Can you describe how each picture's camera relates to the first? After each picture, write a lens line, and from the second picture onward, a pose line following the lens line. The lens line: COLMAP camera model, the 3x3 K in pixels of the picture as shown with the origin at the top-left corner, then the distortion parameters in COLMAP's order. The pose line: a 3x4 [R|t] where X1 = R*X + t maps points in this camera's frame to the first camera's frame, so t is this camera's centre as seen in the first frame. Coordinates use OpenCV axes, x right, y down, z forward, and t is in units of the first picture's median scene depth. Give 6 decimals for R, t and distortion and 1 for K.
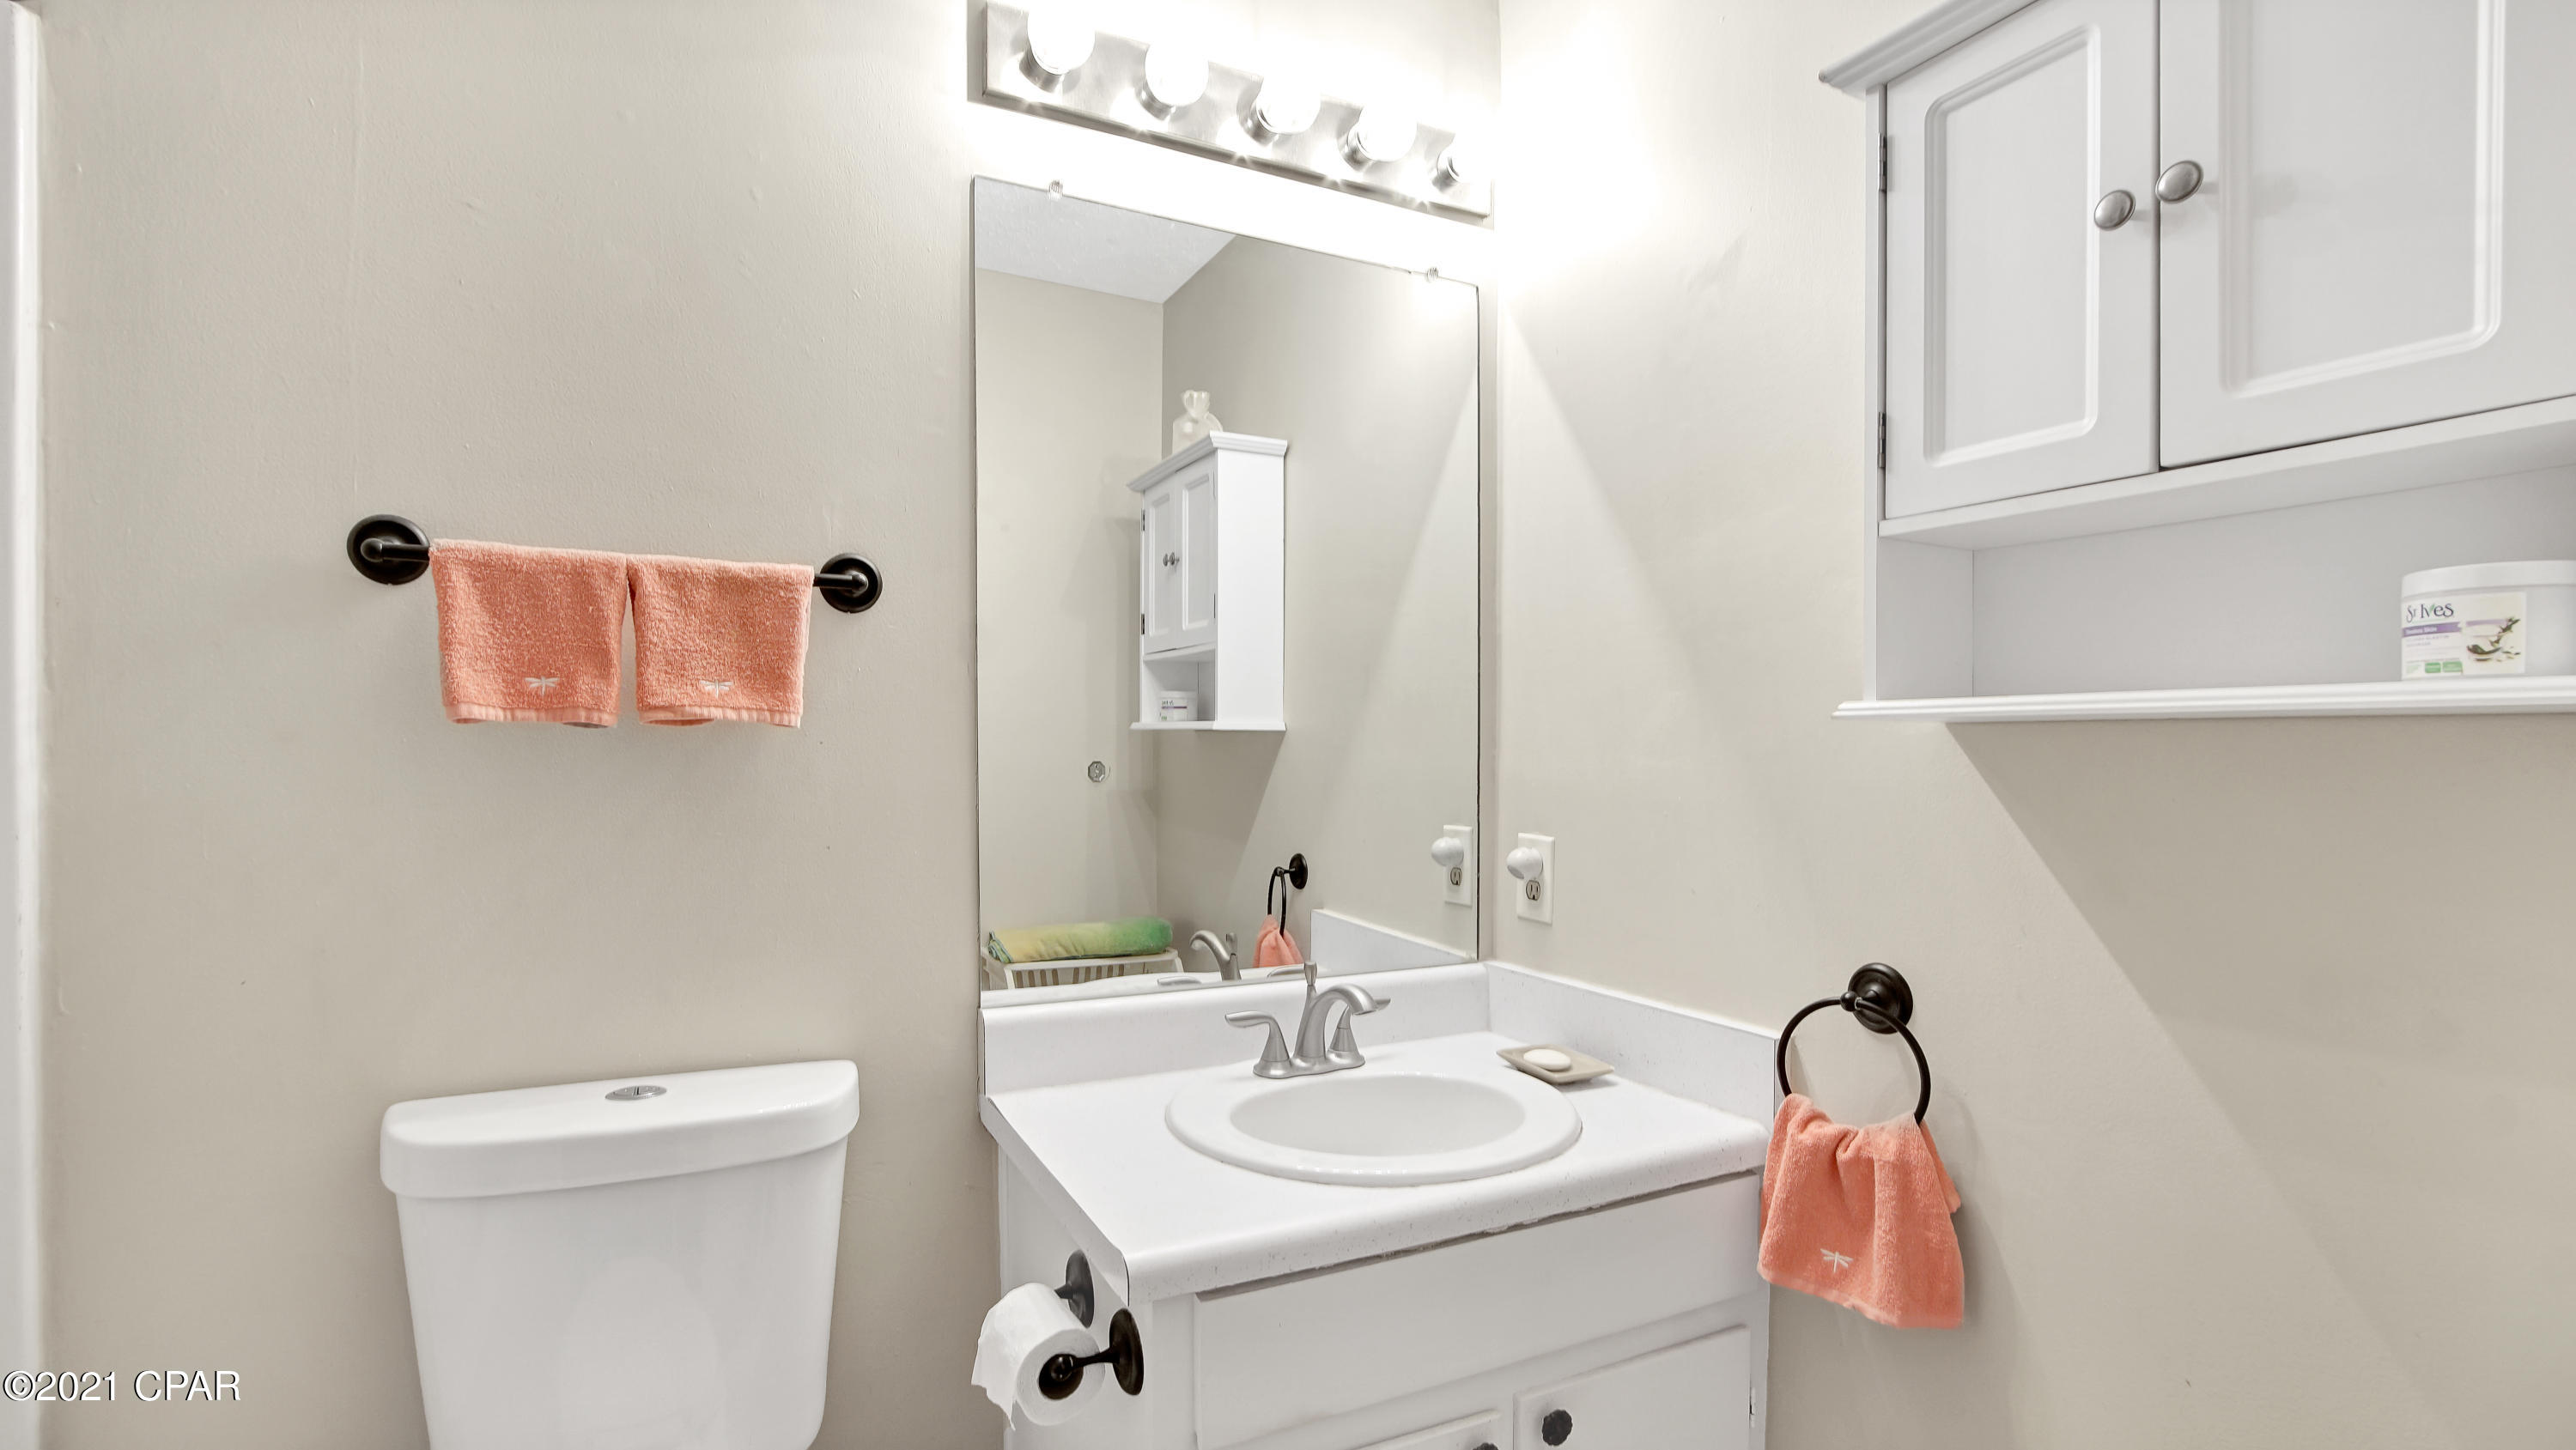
lens RADIAL K [[1180.0, 0, 1285.6], [0, 1180.0, 732.7], [0, 0, 1]] dist [-0.016087, 0.004606]
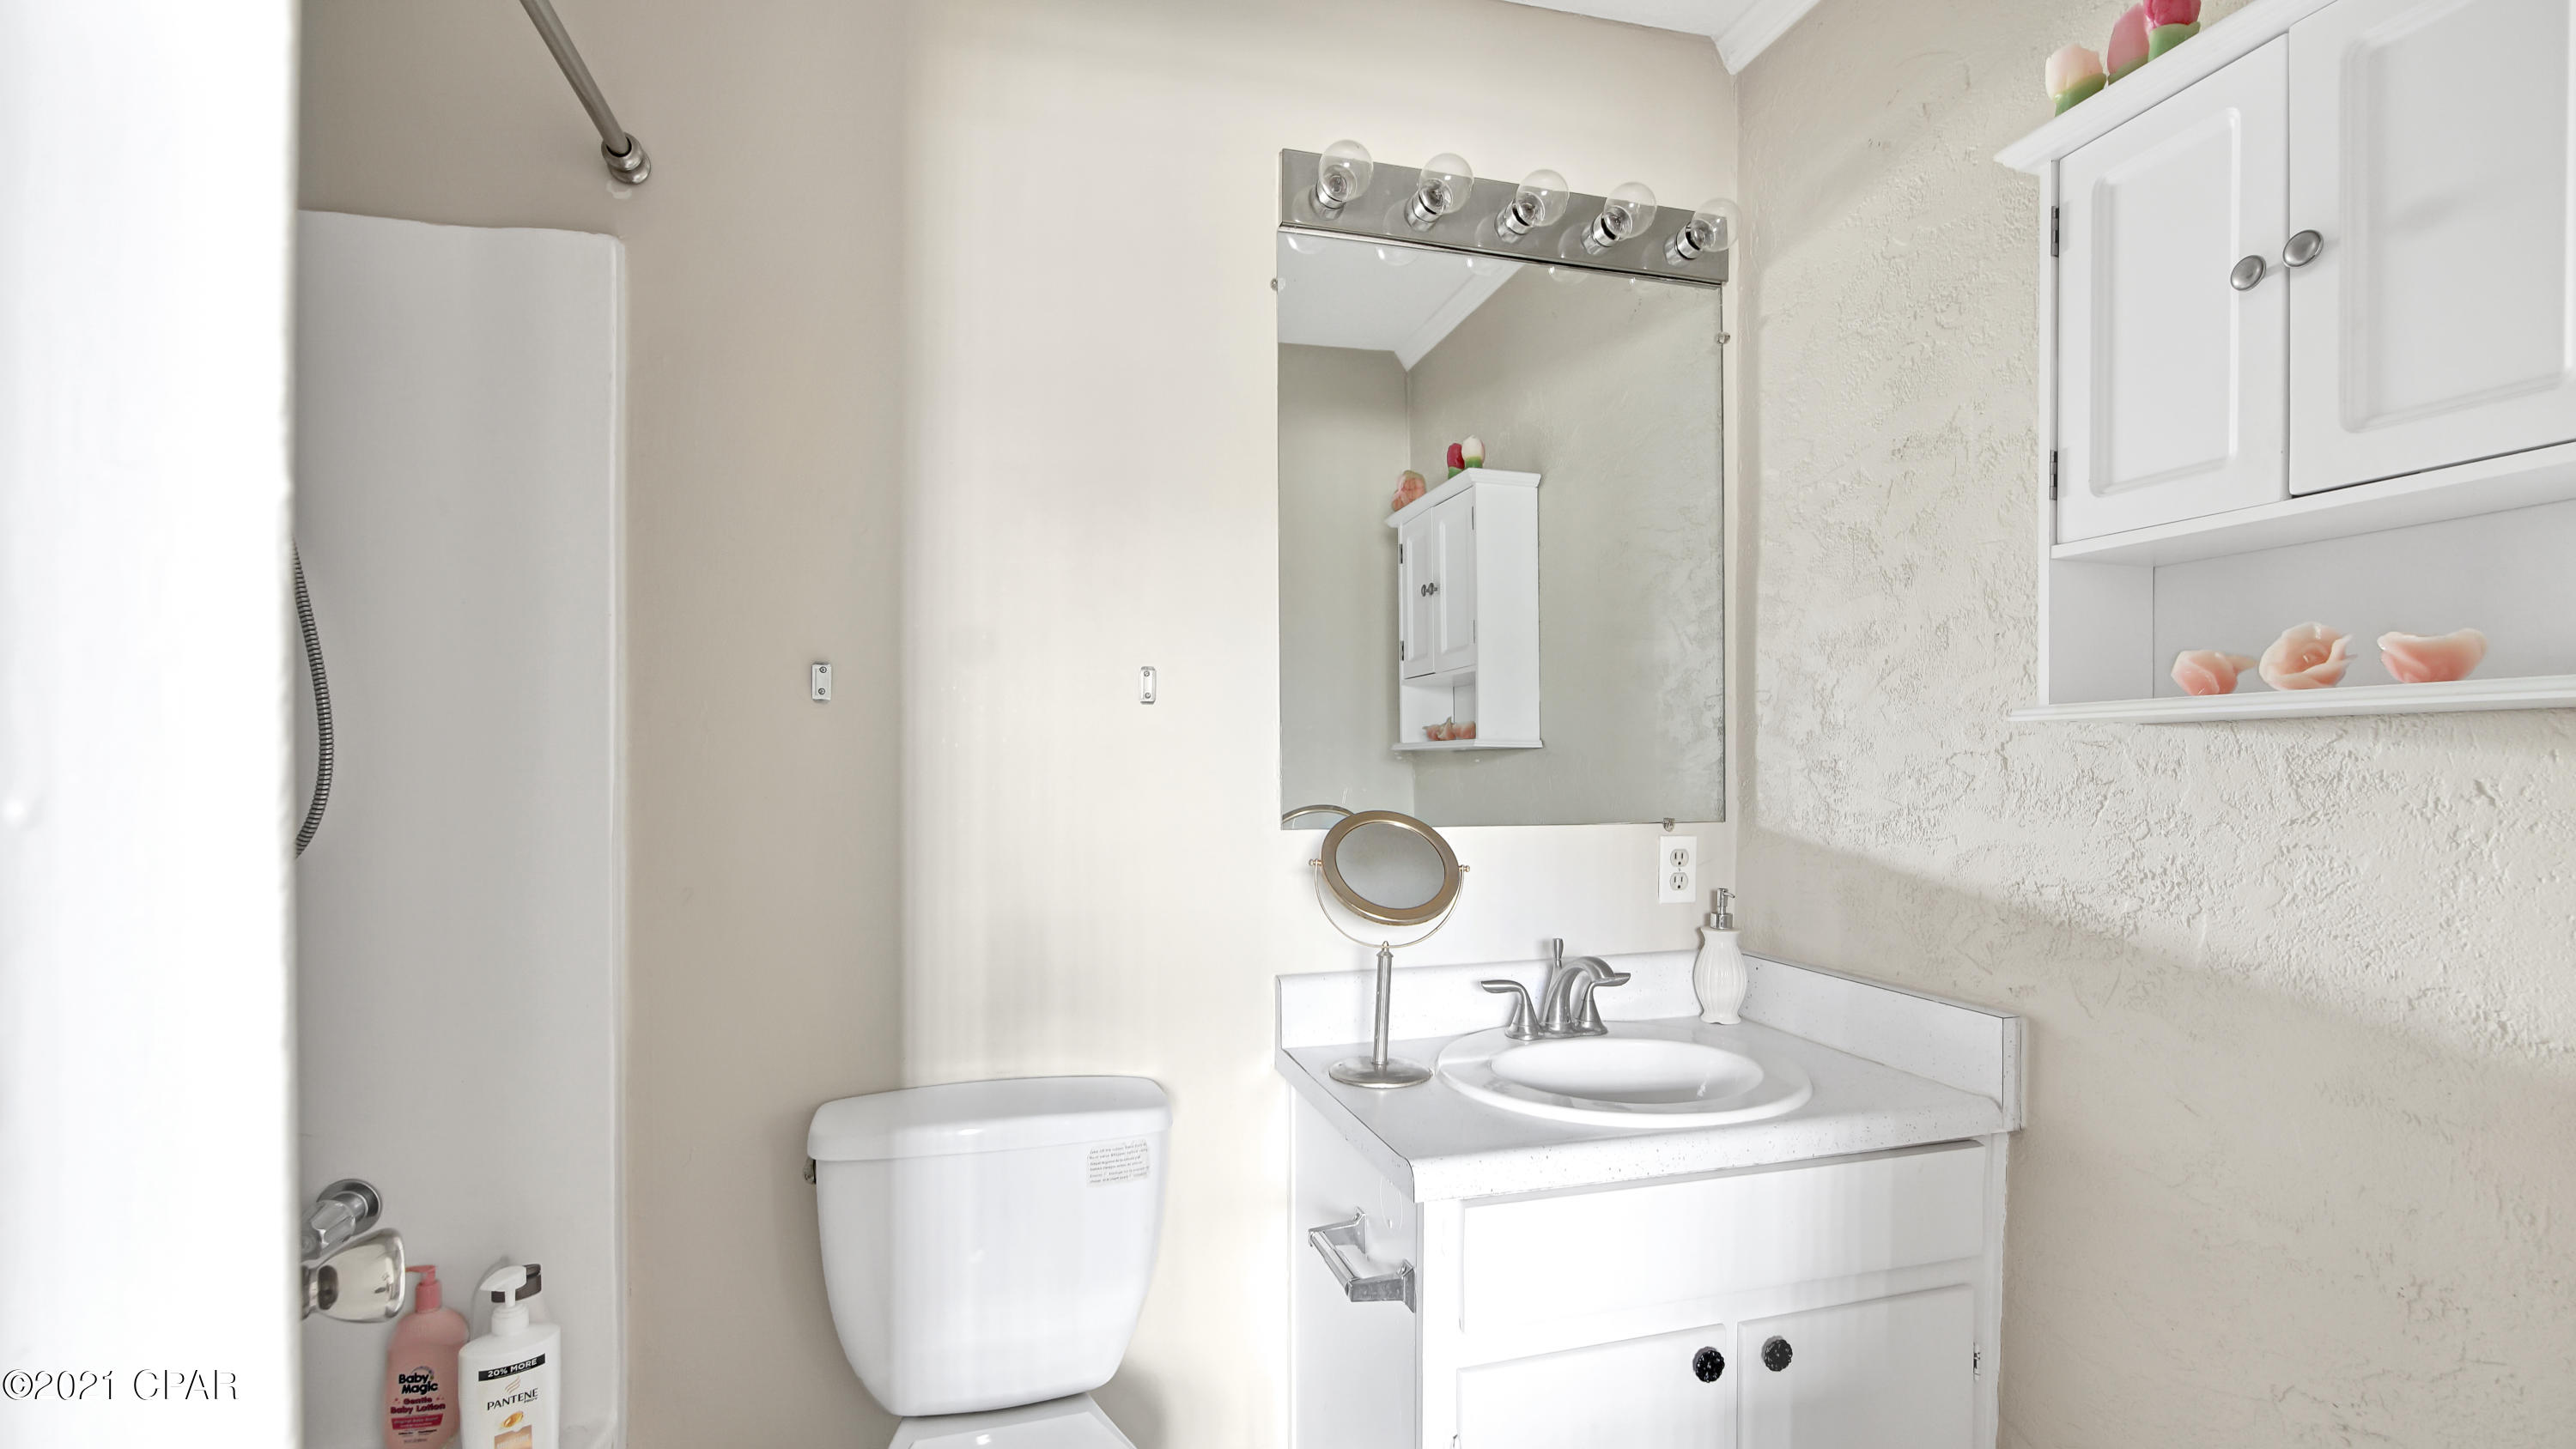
lens RADIAL K [[1179.9, 0, 1291.7], [0, 1179.9, 743.1], [0, 0, 1]] dist [-0.016087, 0.004606]
pose [[0.976196, -0.006584, -0.216789, 0.036723], [0.004648, 0.999945, -0.009439, 0.013506], [0.216839, 0.008207, 0.976173, -0.223425]]
